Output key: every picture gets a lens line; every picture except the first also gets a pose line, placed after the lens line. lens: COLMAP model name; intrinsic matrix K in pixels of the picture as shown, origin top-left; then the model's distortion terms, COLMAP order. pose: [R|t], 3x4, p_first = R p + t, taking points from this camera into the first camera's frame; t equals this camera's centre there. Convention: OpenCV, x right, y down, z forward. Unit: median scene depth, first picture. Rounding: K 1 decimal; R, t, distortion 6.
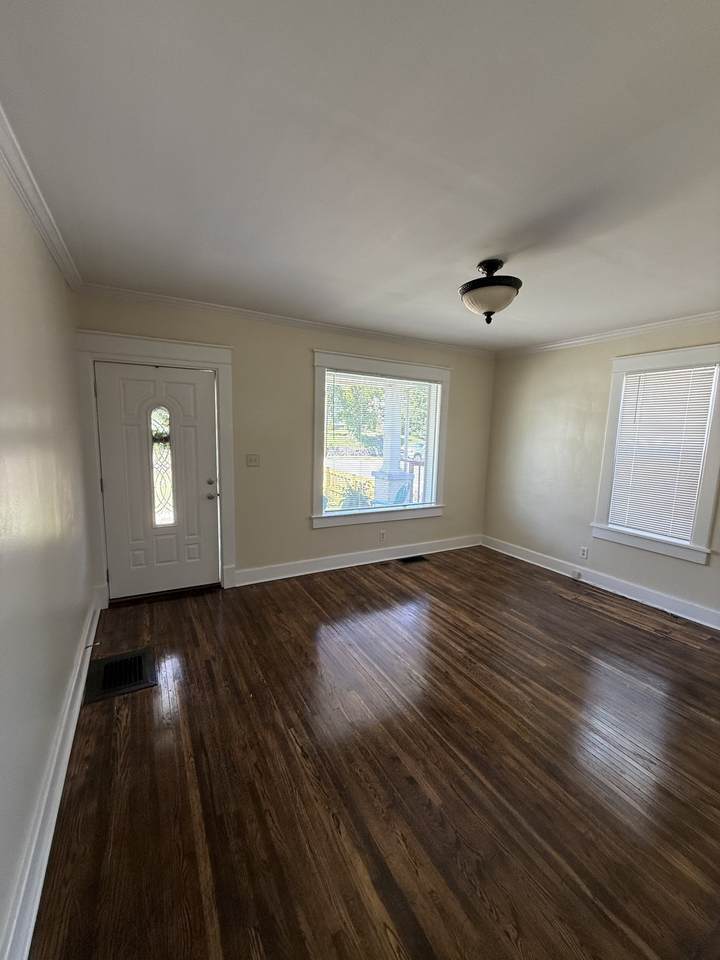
lens RADIAL K [[385.0, 0, 360.4], [0, 385.0, 481.6], [0, 0, 1]] dist [0.000482, 0.000047]
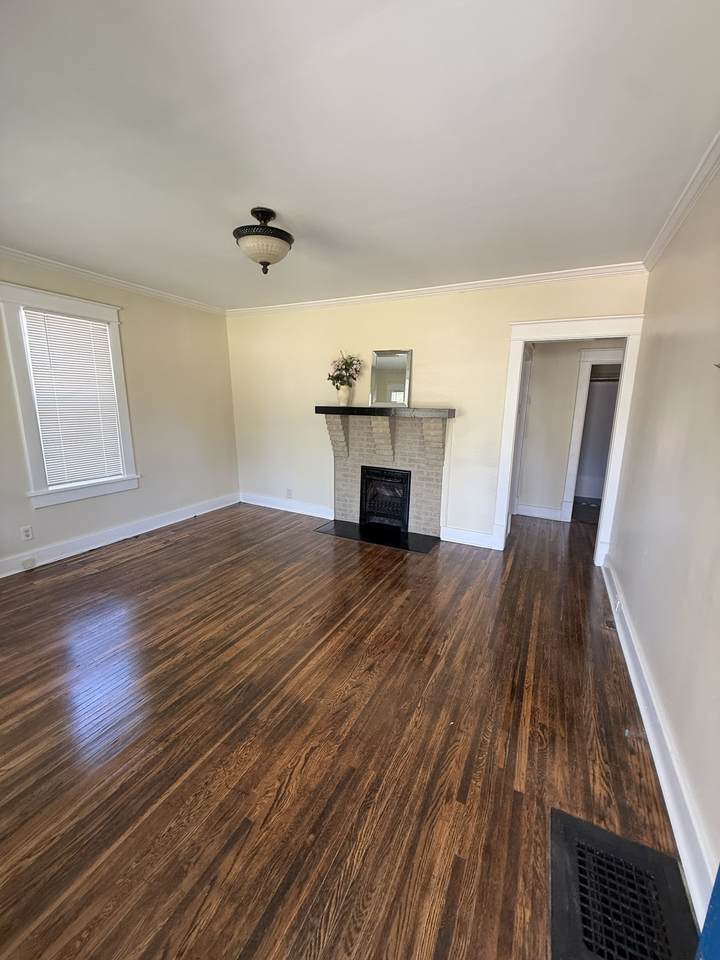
lens RADIAL K [[385.0, 0, 360.7], [0, 385.0, 480.9], [0, 0, 1]] dist [0.000482, 0.000047]
pose [[-0.560537, -0.198674, 0.803944, -0.545445], [0.087640, 0.951113, 0.296148, -0.119685], [-0.823479, 0.236460, -0.515723, 1.053417]]
